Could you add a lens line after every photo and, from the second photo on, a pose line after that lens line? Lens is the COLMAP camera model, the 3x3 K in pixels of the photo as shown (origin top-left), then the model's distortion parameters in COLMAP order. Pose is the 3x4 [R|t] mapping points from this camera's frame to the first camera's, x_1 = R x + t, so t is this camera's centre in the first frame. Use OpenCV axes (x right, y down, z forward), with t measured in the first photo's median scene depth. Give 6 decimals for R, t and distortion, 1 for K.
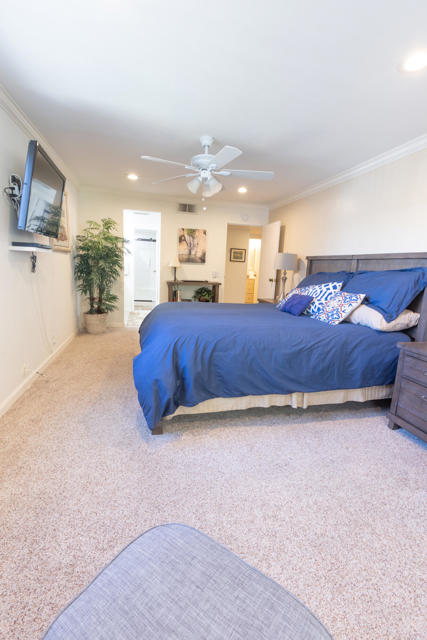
lens RADIAL K [[289.2, 0, 213.5], [0, 289.2, 320.0], [0, 0, 1]] dist [0.000761, 0.000563]
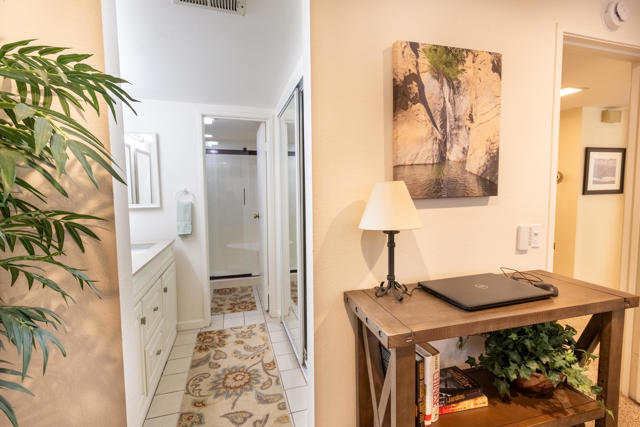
lens RADIAL K [[289.2, 0, 318.2], [0, 289.2, 210.4], [0, 0, 1]] dist [0.000761, 0.000563]
pose [[0.996634, -0.064169, 0.051019, -0.189208], [0.069828, 0.990529, -0.118222, -0.172498], [-0.042950, 0.121387, 0.991676, 0.793755]]
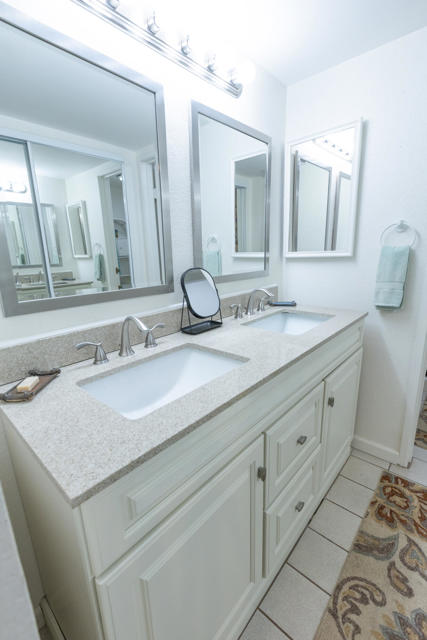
lens RADIAL K [[286.9, 0, 204.3], [0, 286.9, 319.4], [0, 0, 1]] dist [-0.001422, -0.000389]
pose [[0.549896, 0.130814, -0.824925, -0.292726], [-0.093014, 0.991107, 0.095163, -0.217098], [0.830038, 0.024400, 0.557173, 1.088283]]
